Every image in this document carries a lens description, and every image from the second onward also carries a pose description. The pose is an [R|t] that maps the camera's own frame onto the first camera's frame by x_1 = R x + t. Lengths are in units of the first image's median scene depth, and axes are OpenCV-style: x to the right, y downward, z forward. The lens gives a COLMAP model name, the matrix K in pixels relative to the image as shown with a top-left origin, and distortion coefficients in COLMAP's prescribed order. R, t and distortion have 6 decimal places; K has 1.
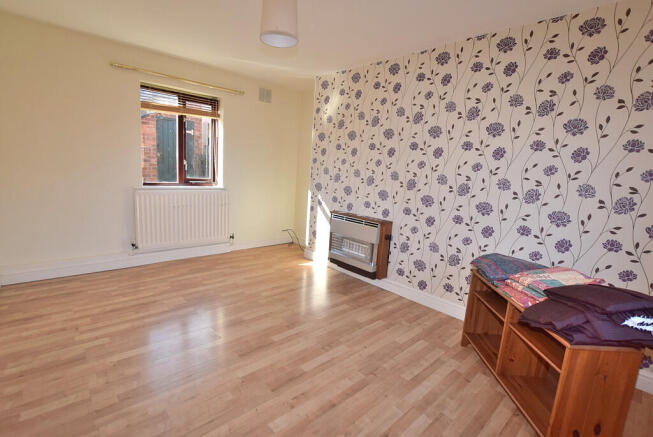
lens RADIAL K [[293.2, 0, 295.3], [0, 293.2, 204.1], [0, 0, 1]] dist [0.000621, -0.000364]
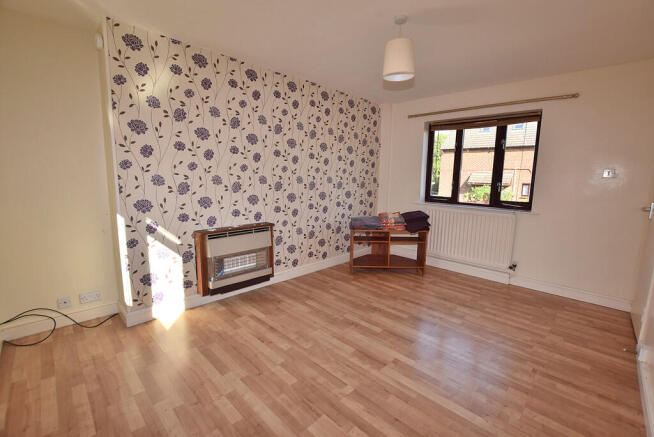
lens RADIAL K [[297.1, 0, 333.0], [0, 297.1, 217.8], [0, 0, 1]] dist [-0.037509, 0.000154]
pose [[-0.092249, -0.199476, 0.975551, -0.763163], [0.111010, 0.971561, 0.209157, -0.159224], [-0.989529, 0.127590, -0.067482, 0.840811]]
